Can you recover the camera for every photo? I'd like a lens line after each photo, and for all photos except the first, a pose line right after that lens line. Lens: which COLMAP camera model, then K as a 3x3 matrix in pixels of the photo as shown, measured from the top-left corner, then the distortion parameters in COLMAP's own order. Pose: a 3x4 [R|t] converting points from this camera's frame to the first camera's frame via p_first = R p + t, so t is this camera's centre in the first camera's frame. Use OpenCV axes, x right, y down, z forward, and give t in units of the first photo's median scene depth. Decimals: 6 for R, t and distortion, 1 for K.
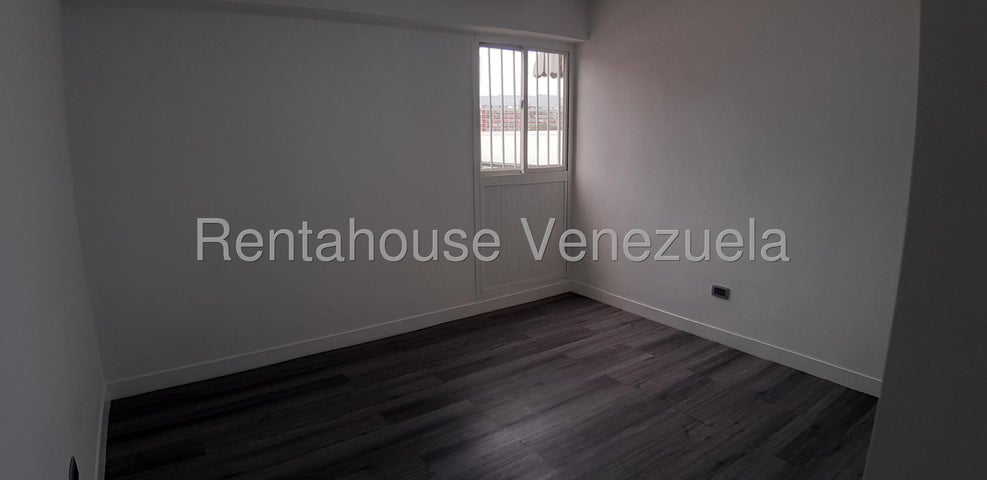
lens RADIAL K [[521.3, 0, 493.5], [0, 521.3, 240.0], [0, 0, 1]] dist [-0.034629, -0.104266]
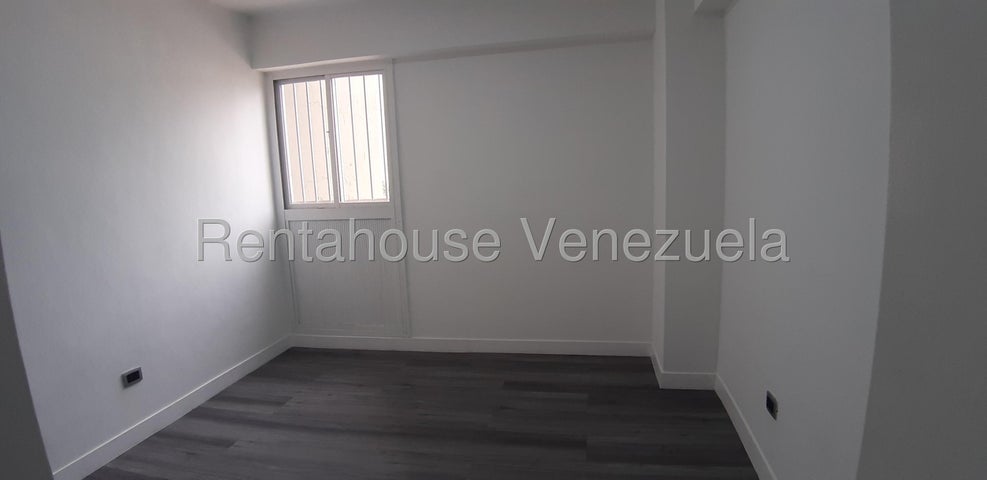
lens RADIAL K [[521.3, 0, 493.5], [0, 521.3, 240.0], [0, 0, 1]] dist [-0.034629, -0.104266]
pose [[0.691907, 0.098972, -0.715171, 0.901246], [-0.098031, 0.994265, 0.042753, -0.139146], [0.715301, 0.040528, 0.697640, 0.547156]]
